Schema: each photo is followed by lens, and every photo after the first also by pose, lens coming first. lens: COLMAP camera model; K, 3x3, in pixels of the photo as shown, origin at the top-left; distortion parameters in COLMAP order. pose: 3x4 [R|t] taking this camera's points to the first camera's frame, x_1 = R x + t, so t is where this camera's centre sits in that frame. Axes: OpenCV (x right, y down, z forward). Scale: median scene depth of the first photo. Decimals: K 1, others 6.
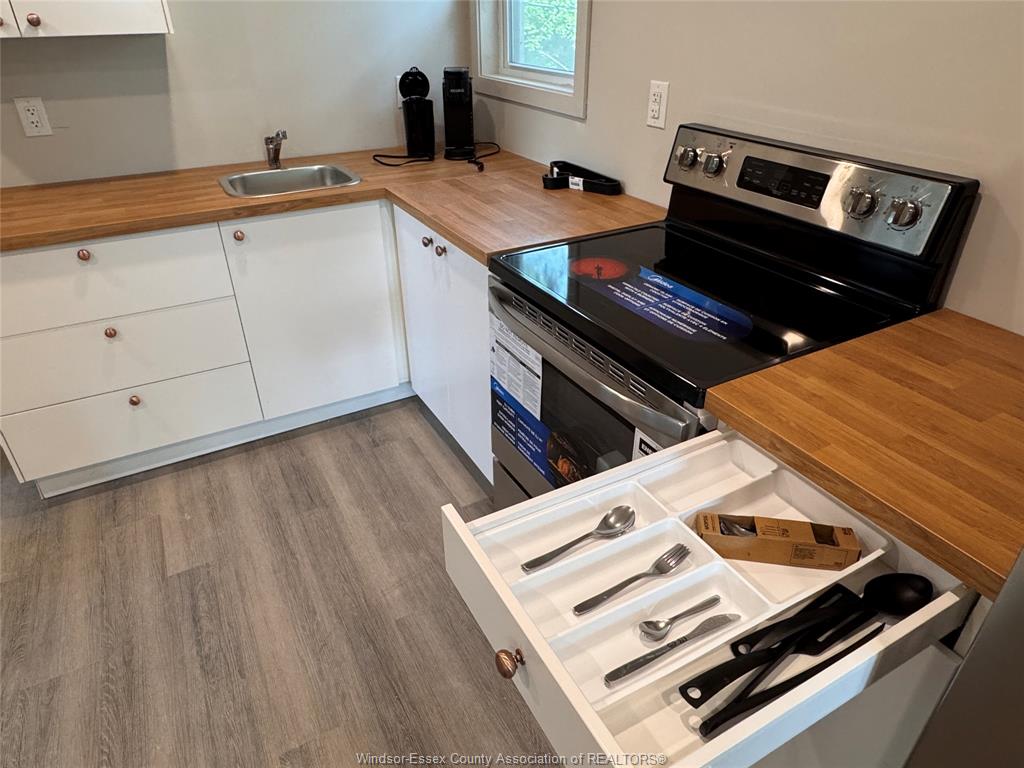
lens RADIAL K [[650.4, 0, 510.6], [0, 650.4, 384.1], [0, 0, 1]] dist [-0.004079, 0.002654]
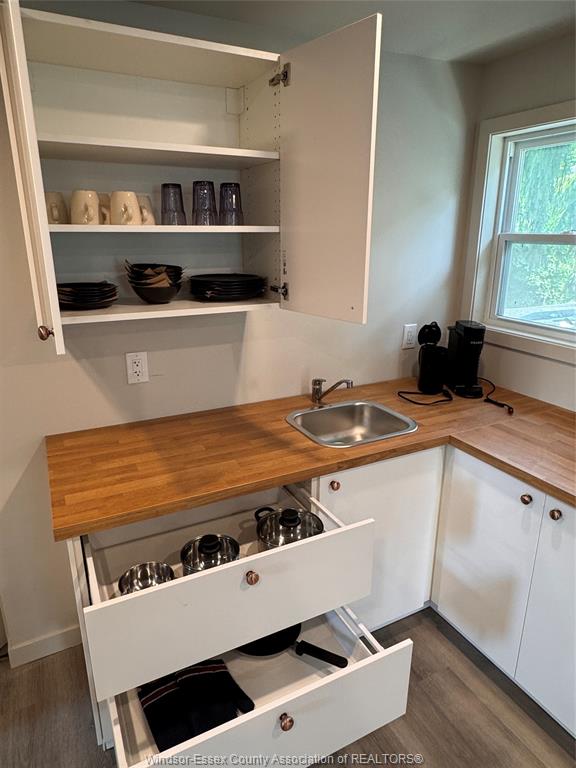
lens RADIAL K [[487.8, 0, 291.0], [0, 487.8, 383.2], [0, 0, 1]] dist [-0.004079, 0.002654]
pose [[0.999799, 0.018472, -0.007838, -0.554548], [-0.019760, 0.974331, -0.224251, -0.240920], [0.003494, 0.224361, 0.974500, 0.220101]]
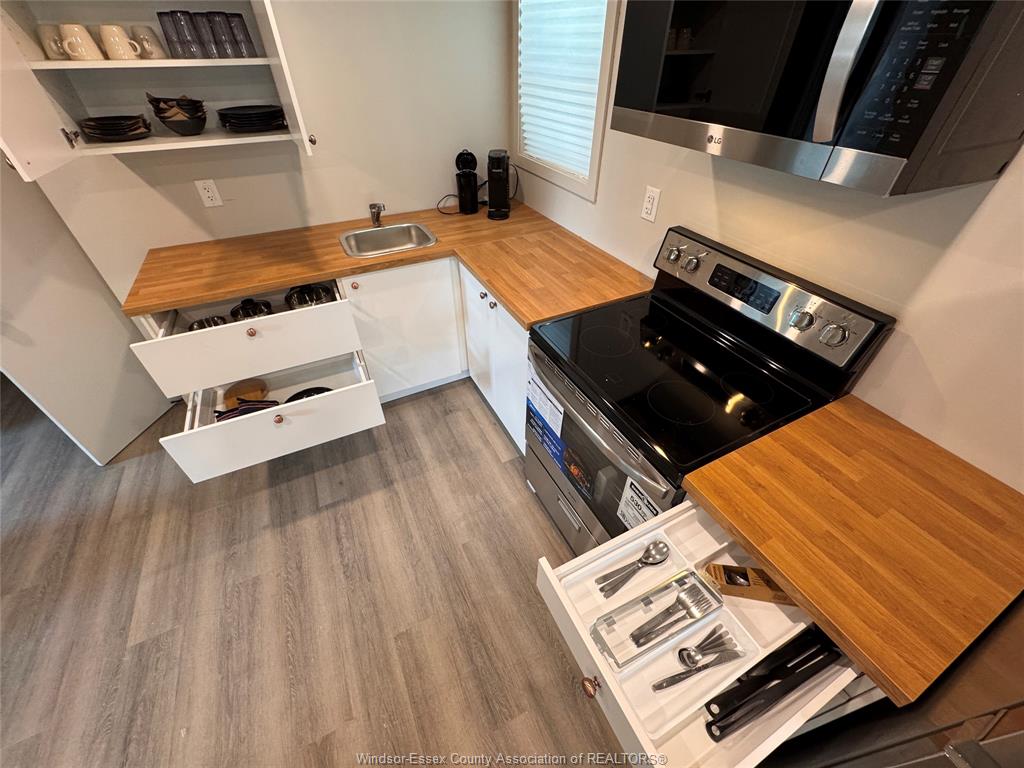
lens RADIAL K [[408.7, 0, 514.5], [0, 408.7, 381.6], [0, 0, 1]] dist [-0.000719, -0.000258]
pose [[0.999428, 0.027665, -0.019470, -0.038993], [-0.024118, 0.986268, 0.163380, -0.198246], [0.023723, -0.162817, 0.986371, 0.072033]]
